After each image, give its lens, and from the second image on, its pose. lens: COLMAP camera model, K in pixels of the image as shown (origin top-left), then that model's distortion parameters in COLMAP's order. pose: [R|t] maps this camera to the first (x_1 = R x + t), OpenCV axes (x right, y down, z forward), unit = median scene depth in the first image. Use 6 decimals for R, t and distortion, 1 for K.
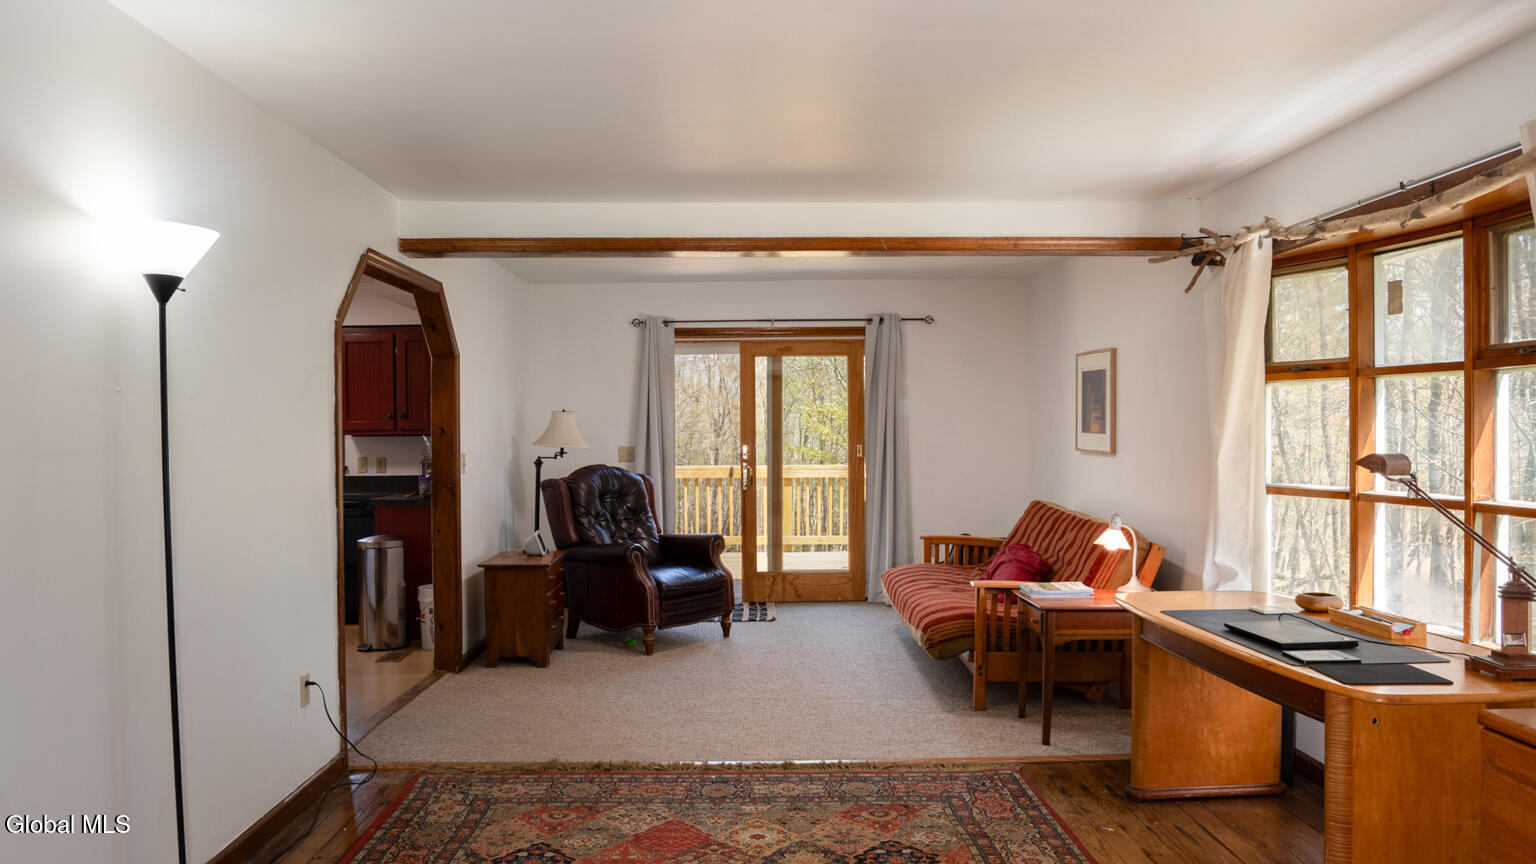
lens RADIAL K [[1036.0, 0, 788.5], [0, 1036.0, 413.4], [0, 0, 1]] dist [-0.091144, 0.078181]
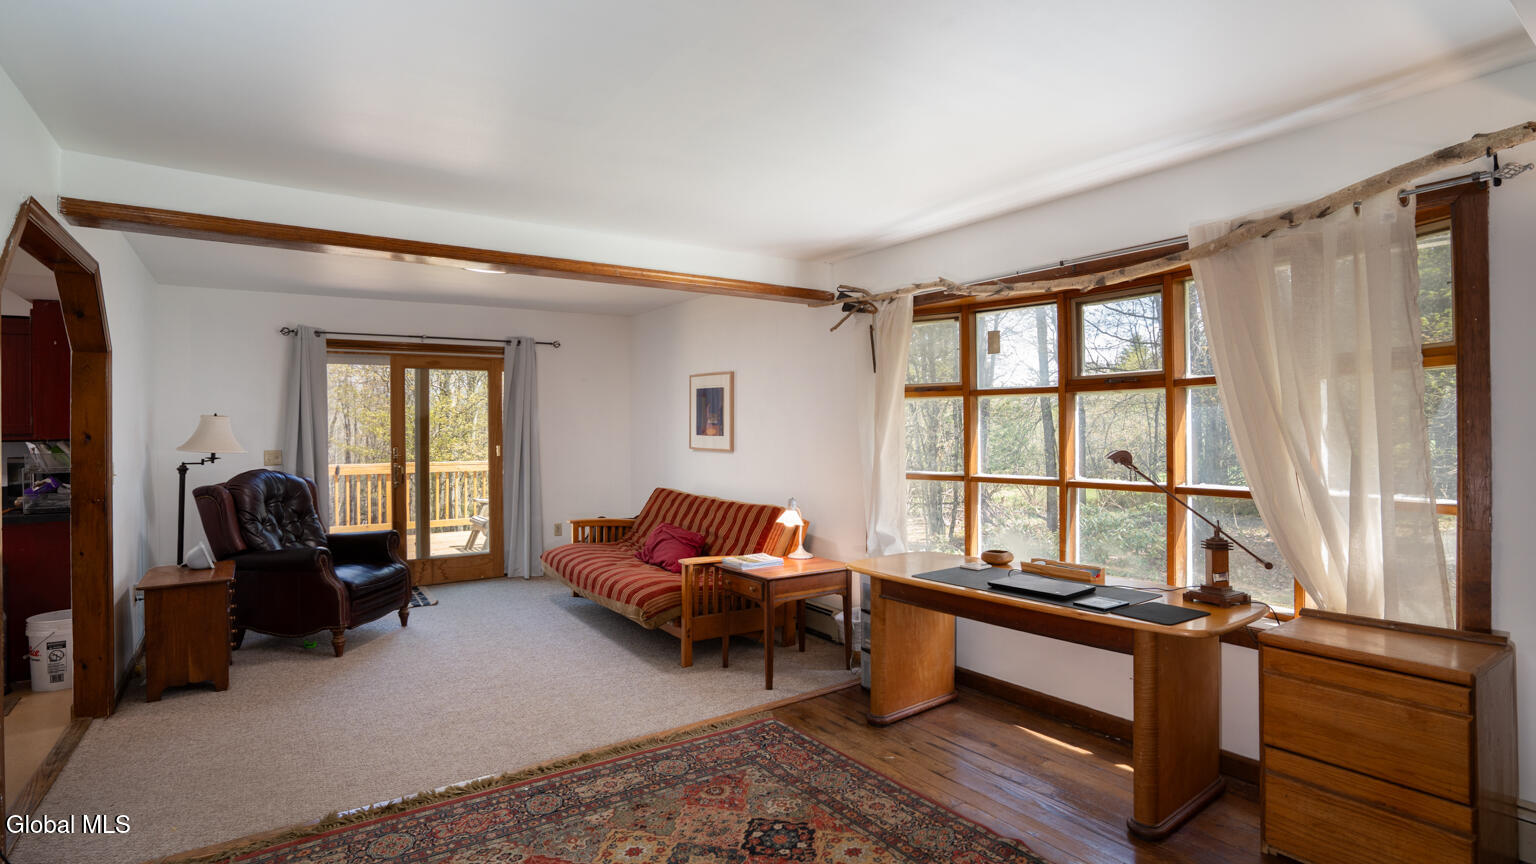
lens RADIAL K [[712.0, 0, 727.2], [0, 712.0, 417.1], [0, 0, 1]] dist [-0.061069, 0.023365]
pose [[0.851530, 0.007856, 0.524247, -0.195729], [-0.005020, 0.999964, -0.006830, 0.001848], [-0.524282, 0.003184, 0.851539, 0.245508]]
